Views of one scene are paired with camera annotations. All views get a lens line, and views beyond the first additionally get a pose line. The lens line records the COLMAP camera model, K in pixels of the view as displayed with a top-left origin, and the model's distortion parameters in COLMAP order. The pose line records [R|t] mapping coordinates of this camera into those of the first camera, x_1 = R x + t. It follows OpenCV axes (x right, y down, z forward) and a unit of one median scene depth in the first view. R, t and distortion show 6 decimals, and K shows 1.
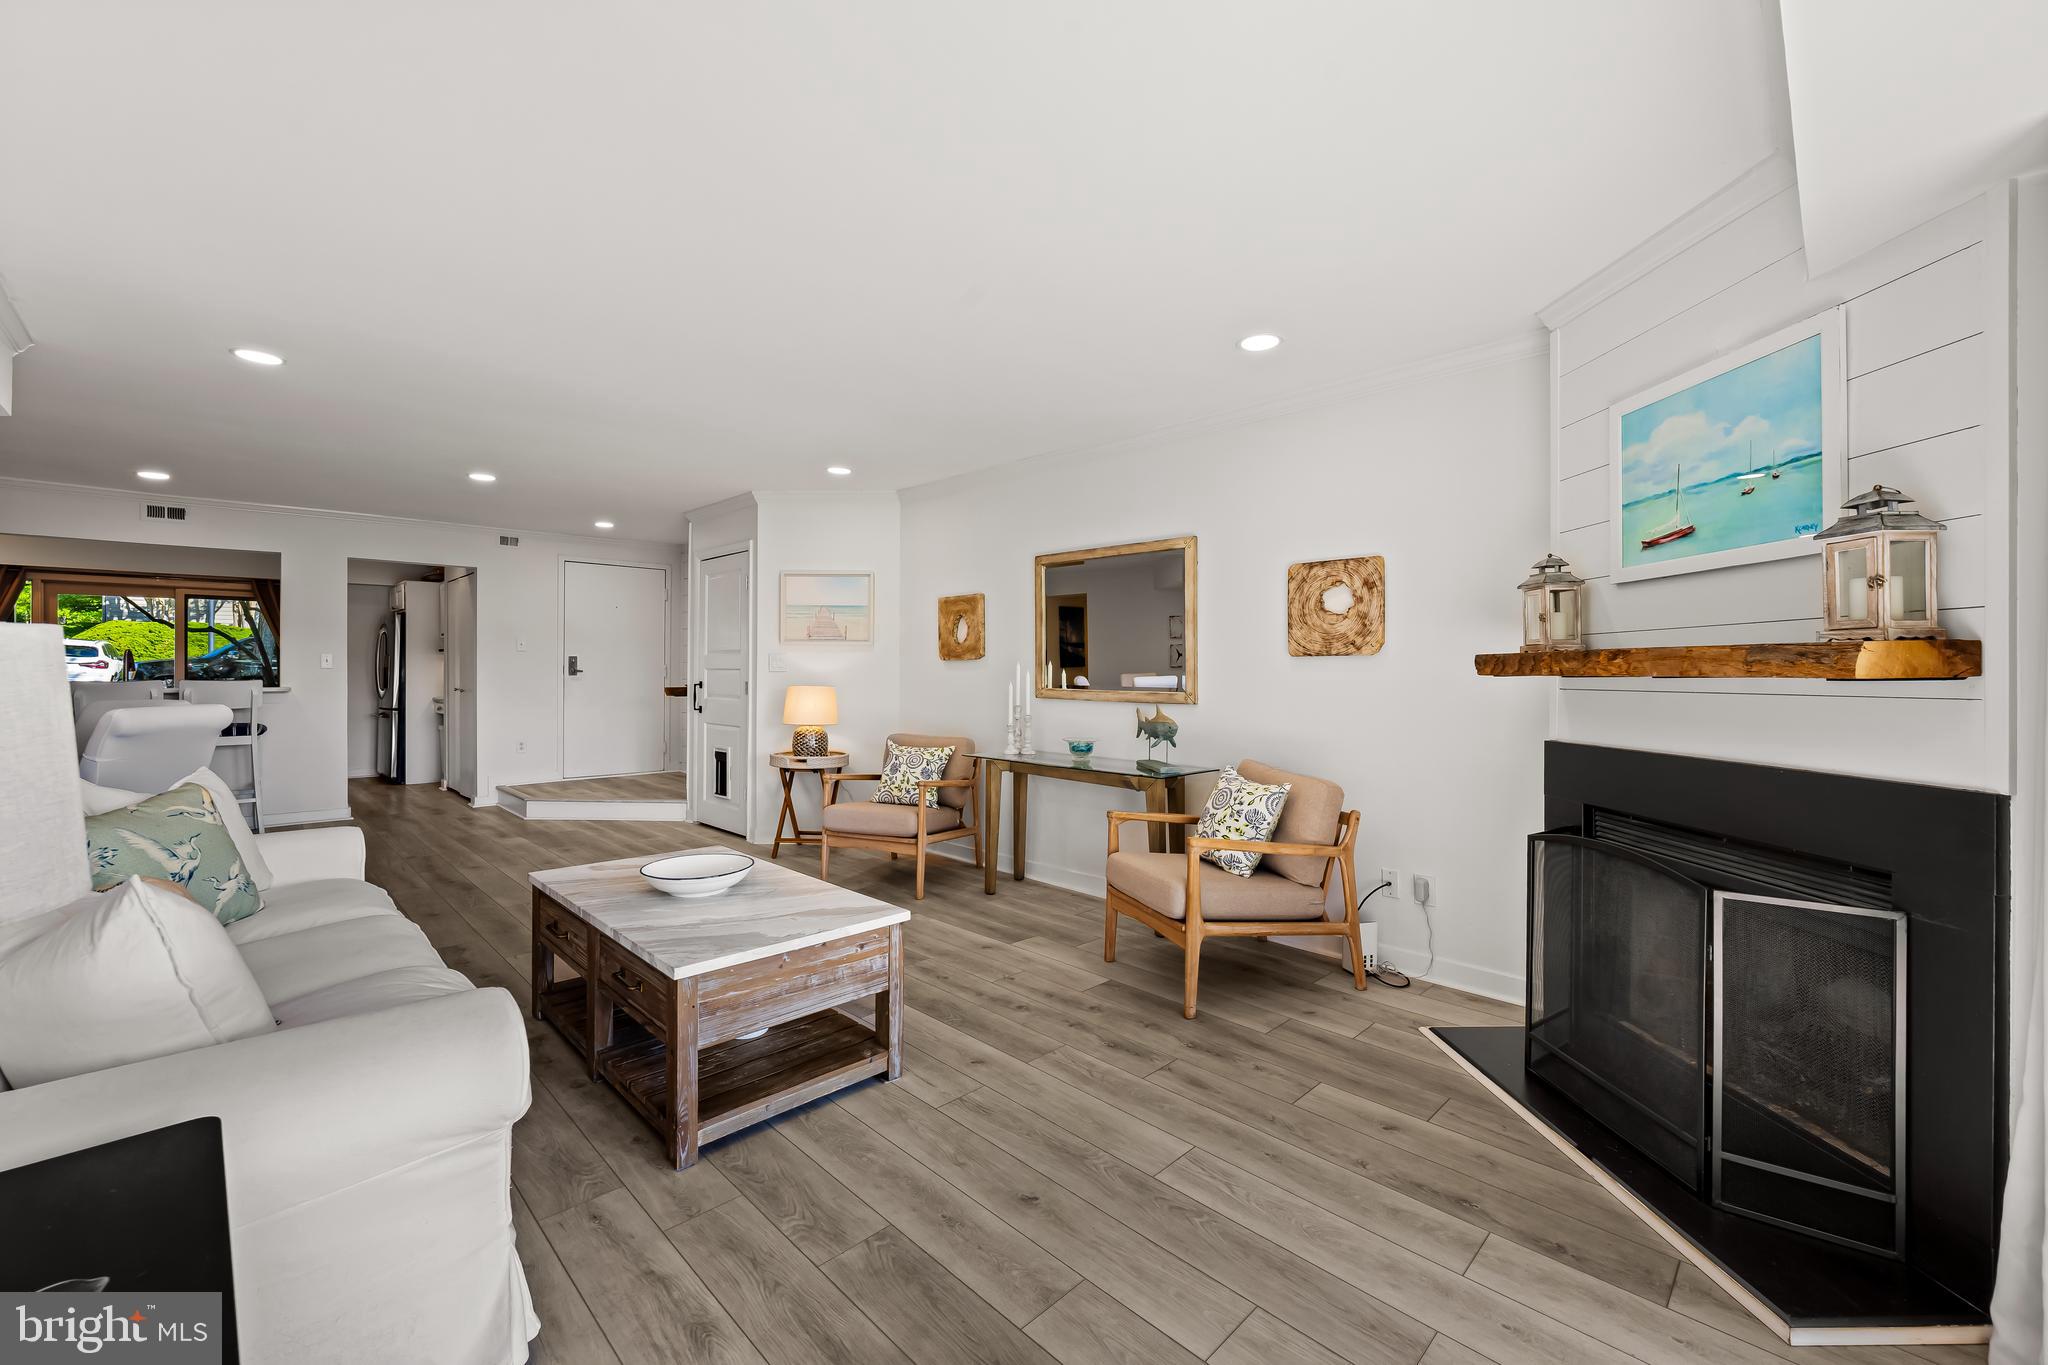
lens RADIAL K [[820.9, 0, 1025.0], [0, 820.9, 673.2], [0, 0, 1]] dist [-0.007920, -0.000267]
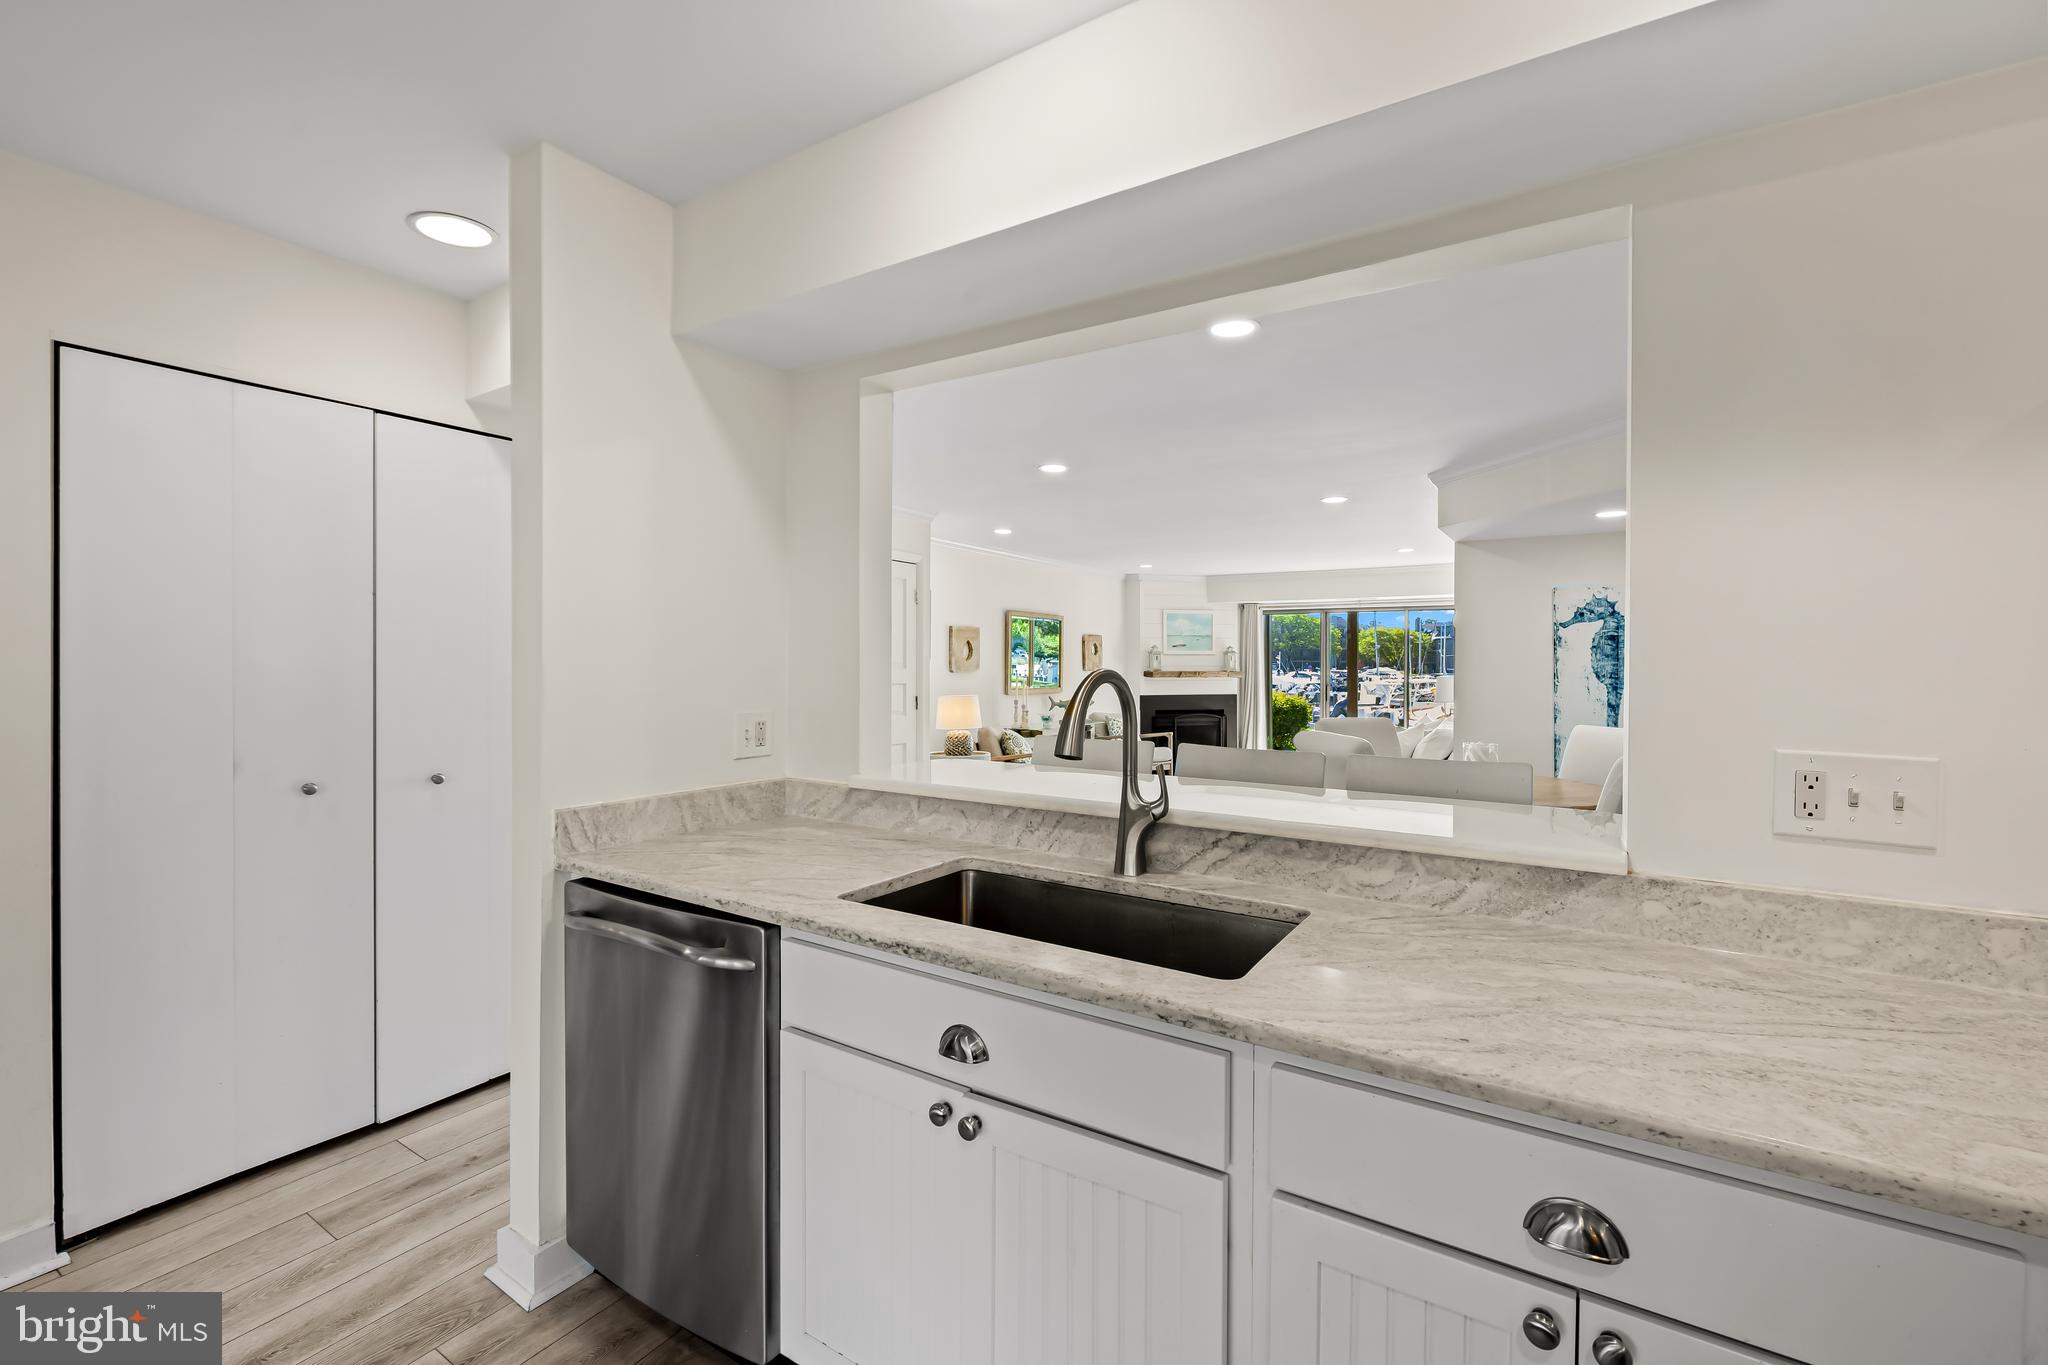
lens RADIAL K [[860.4, 0, 1028.4], [0, 860.4, 669.5], [0, 0, 1]] dist [-0.008314, 0.000128]
pose [[-0.220625, -0.011825, 0.975287, -2.363225], [-0.001833, 0.999930, 0.011709, -0.059140], [-0.975357, 0.000796, -0.220631, 1.869322]]
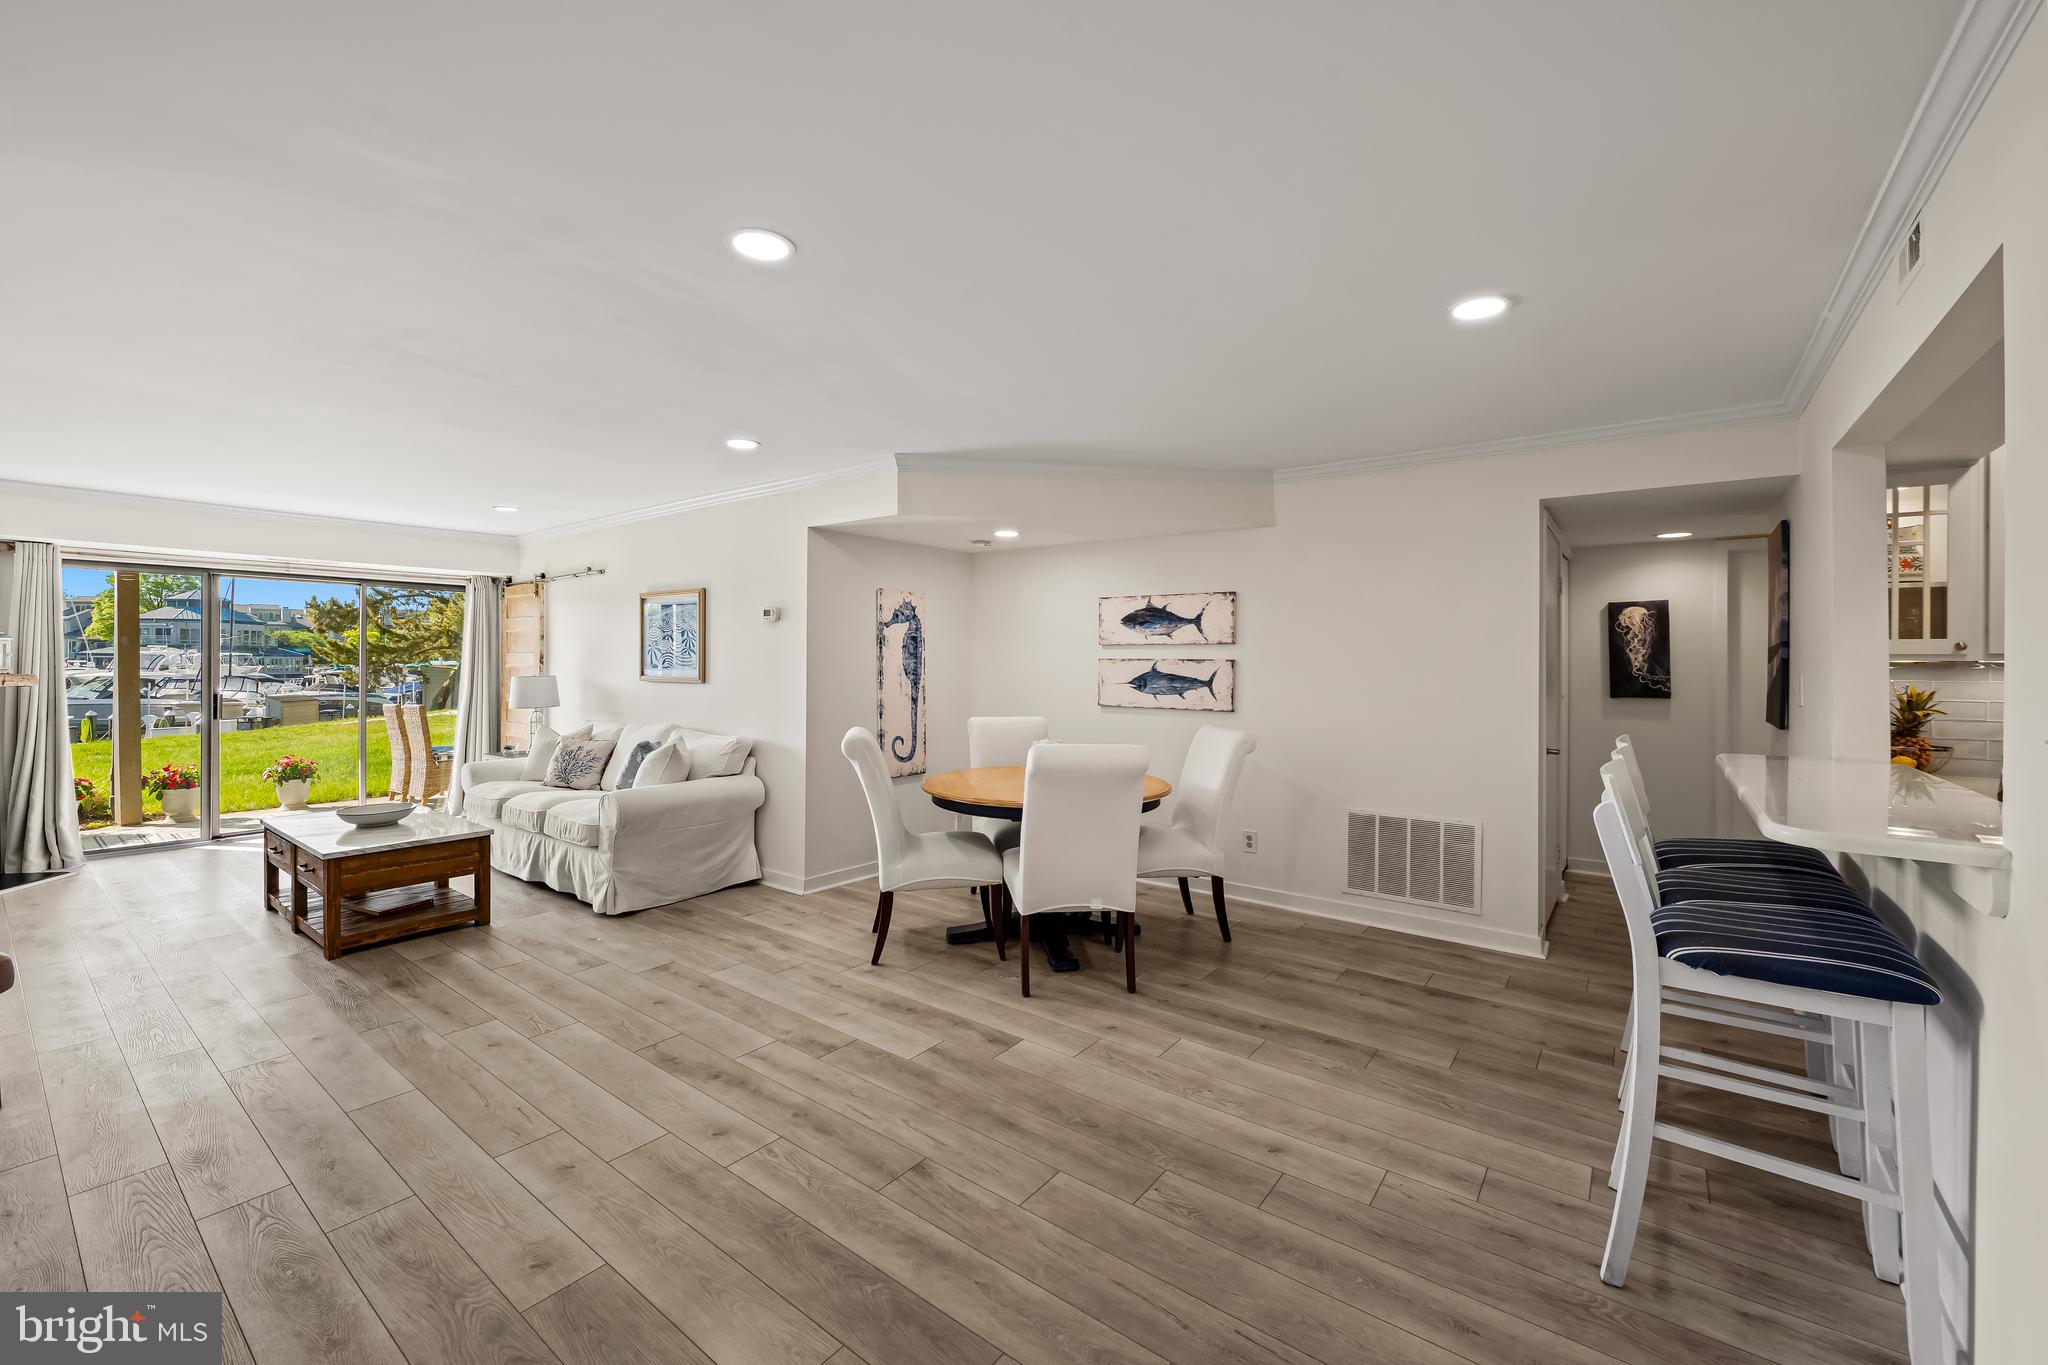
lens RADIAL K [[822.7, 0, 1022.1], [0, 822.7, 662.1], [0, 0, 1]] dist [-0.006509, 0.000321]
pose [[-0.990937, -0.007953, -0.134093, -1.128900], [-0.008485, 0.999958, 0.003395, -0.059699], [0.134060, 0.004502, -0.990963, 2.163995]]
